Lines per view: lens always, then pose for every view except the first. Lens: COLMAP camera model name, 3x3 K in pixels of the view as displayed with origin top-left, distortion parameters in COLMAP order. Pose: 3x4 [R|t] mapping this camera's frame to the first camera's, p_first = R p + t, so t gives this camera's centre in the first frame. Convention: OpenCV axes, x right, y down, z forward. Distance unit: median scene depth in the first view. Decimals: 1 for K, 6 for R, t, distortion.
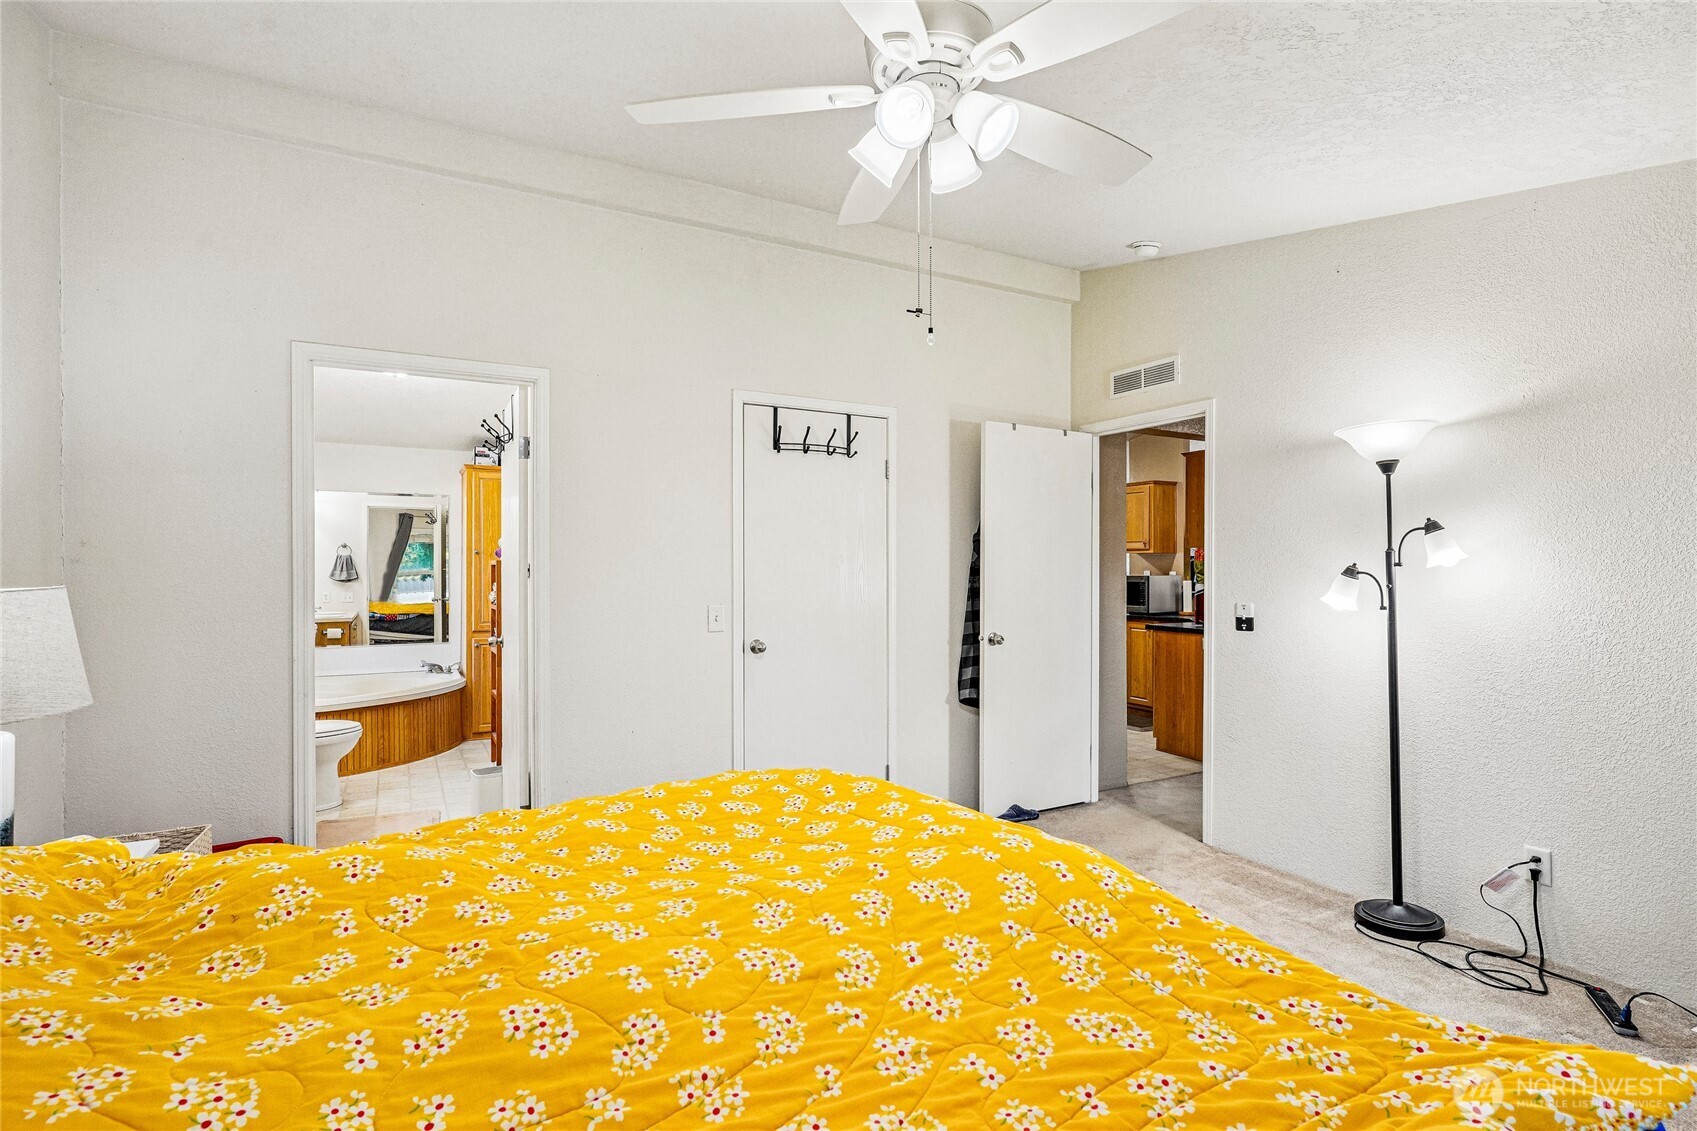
lens RADIAL K [[838.6, 0, 841.4], [0, 838.6, 568.3], [0, 0, 1]] dist [-0.006200, -0.002373]
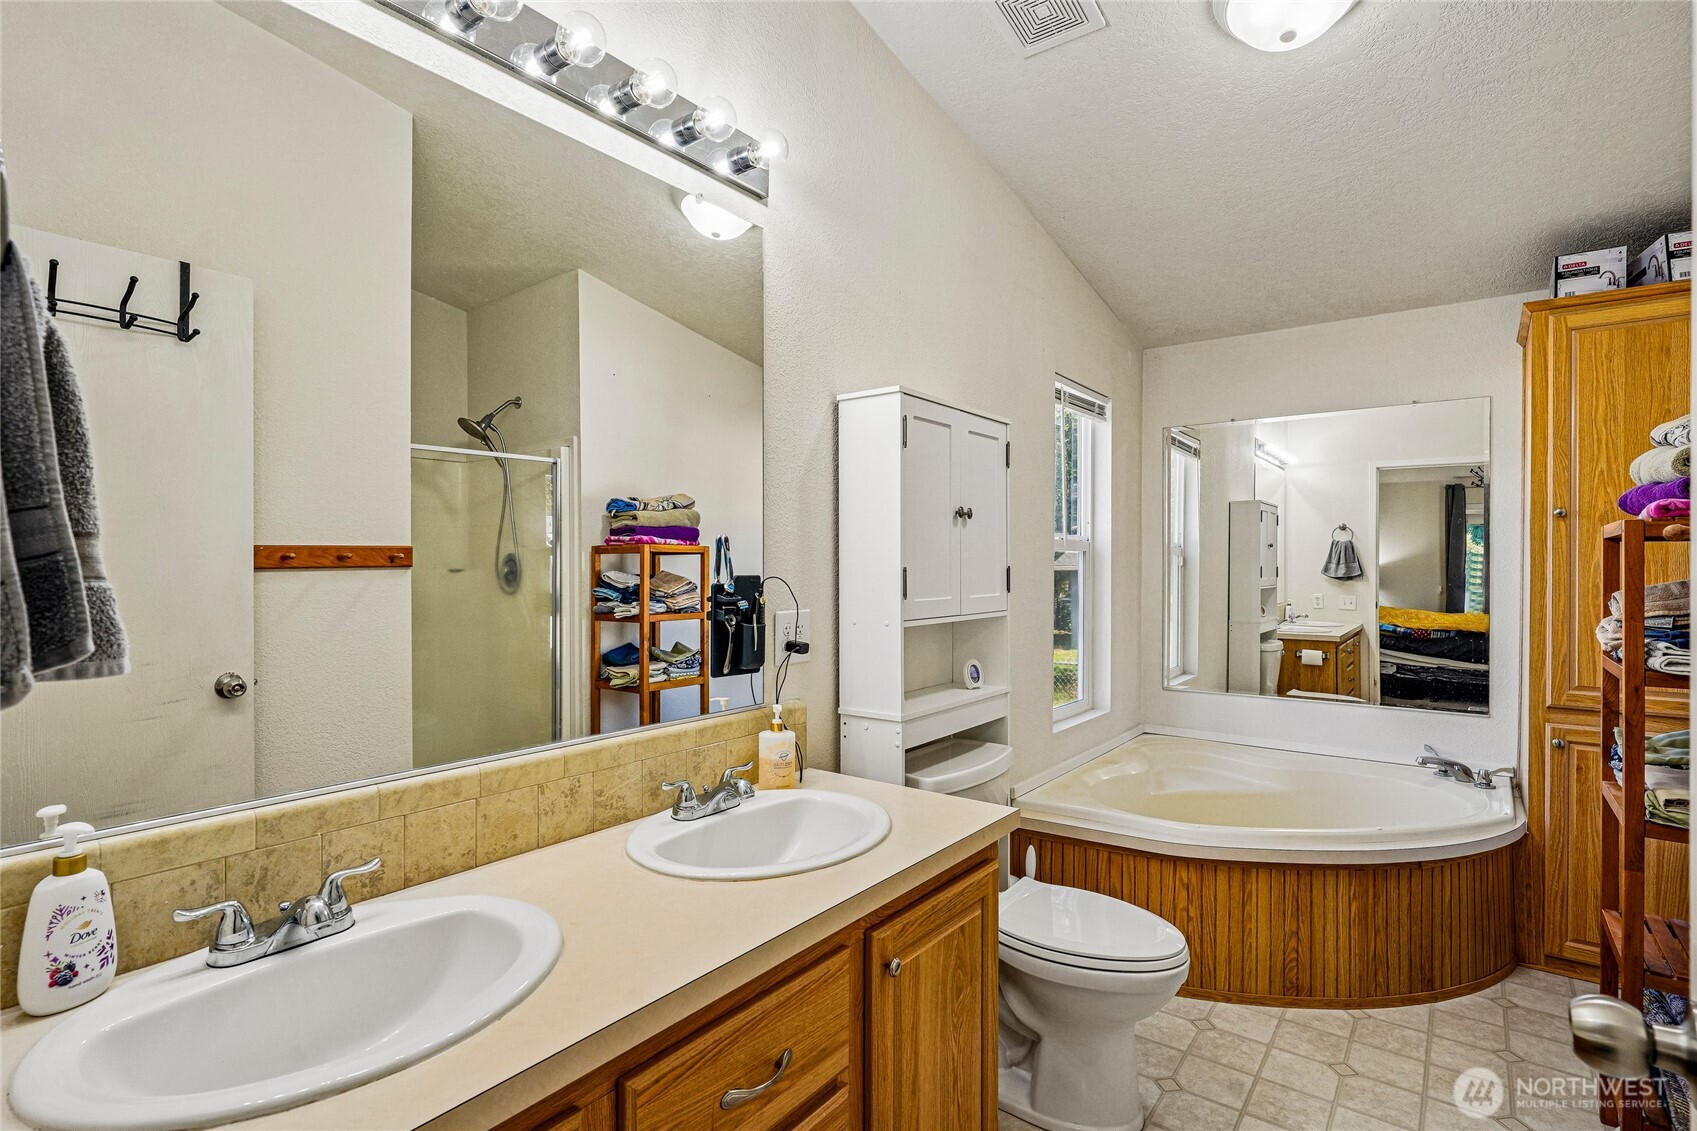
lens RADIAL K [[838.6, 0, 848.5], [0, 838.6, 566.5], [0, 0, 1]] dist [-0.006200, -0.002373]
pose [[0.424127, 0.004436, -0.905592, -0.211183], [-0.002995, 0.999989, 0.003495, 0.006035], [0.905598, 0.001230, 0.424136, 0.505610]]
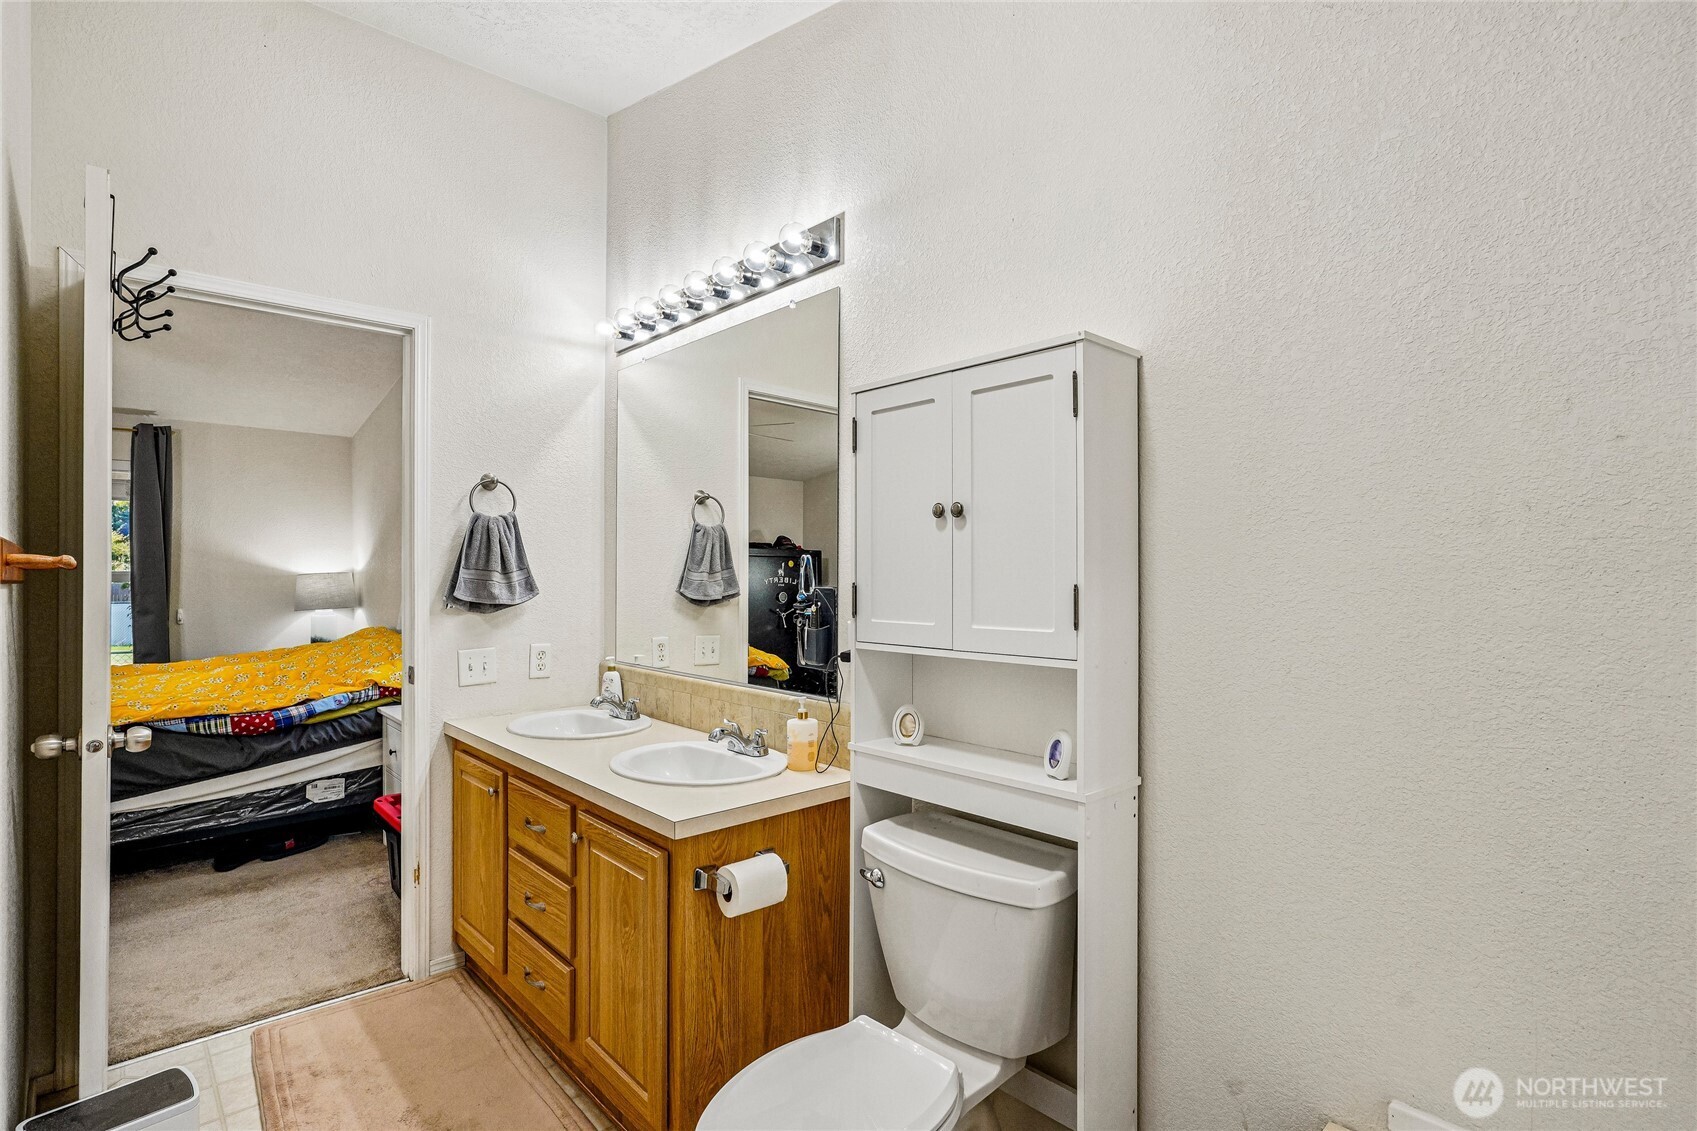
lens RADIAL K [[838.6, 0, 852.4], [0, 838.6, 560.7], [0, 0, 1]] dist [-0.006200, -0.002373]
pose [[-0.969826, -0.000211, -0.243800, -0.546320], [0.002723, 0.999928, -0.011699, 0.001206], [0.243785, -0.012010, -0.969755, 1.214324]]
